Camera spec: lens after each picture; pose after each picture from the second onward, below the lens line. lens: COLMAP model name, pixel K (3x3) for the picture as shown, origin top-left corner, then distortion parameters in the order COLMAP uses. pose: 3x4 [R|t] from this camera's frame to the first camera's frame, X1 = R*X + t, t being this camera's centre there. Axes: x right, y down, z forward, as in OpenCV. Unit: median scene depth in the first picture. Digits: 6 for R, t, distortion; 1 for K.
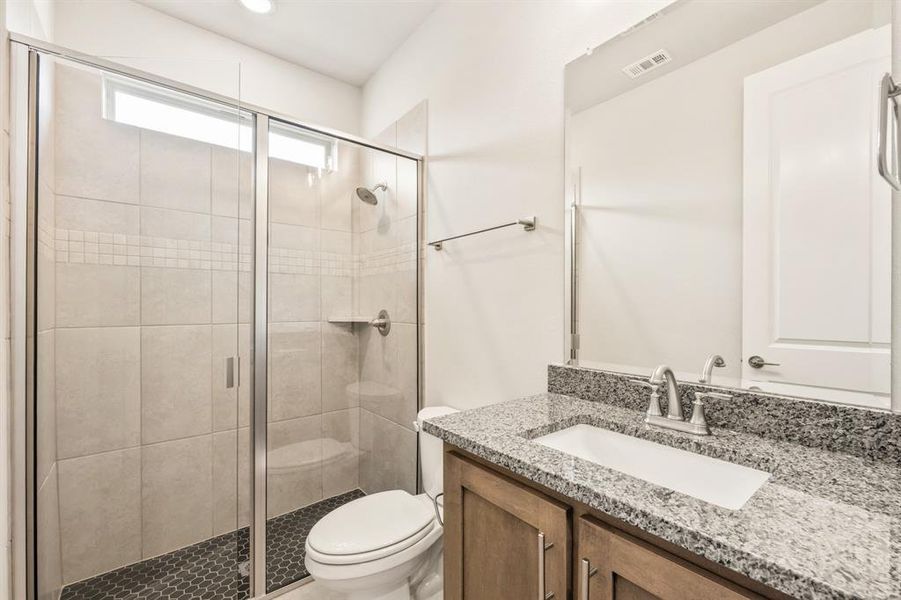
lens RADIAL K [[388.3, 0, 452.8], [0, 388.3, 308.6], [0, 0, 1]] dist [-0.000111, -0.000007]
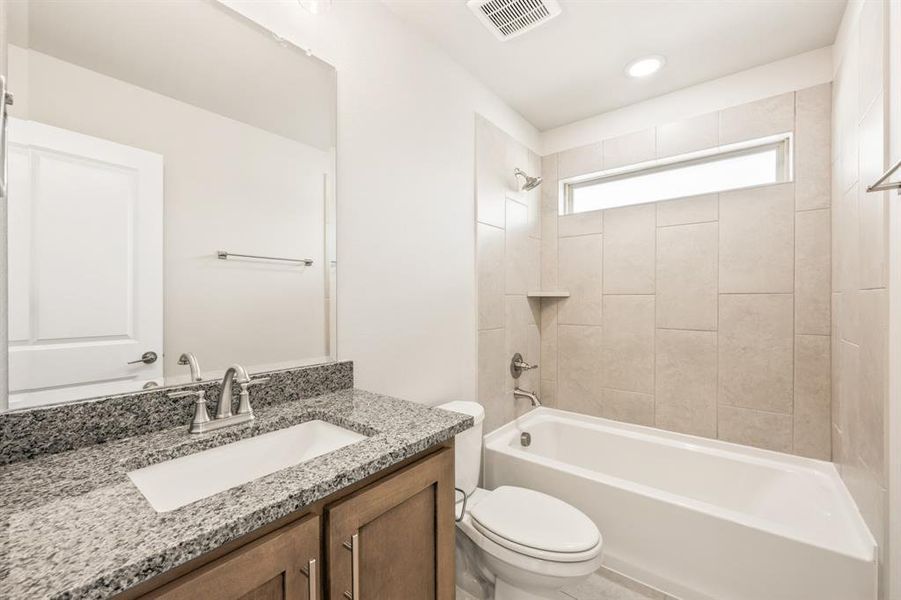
lens RADIAL K [[365.4, 0, 452.9], [0, 365.4, 306.6], [0, 0, 1]] dist [-0.001136, -0.000276]
pose [[-0.241992, -0.004402, 0.970268, -0.506199], [0.019023, 0.999776, 0.009280, 0.001372], [-0.970092, 0.020703, -0.241855, 0.674110]]
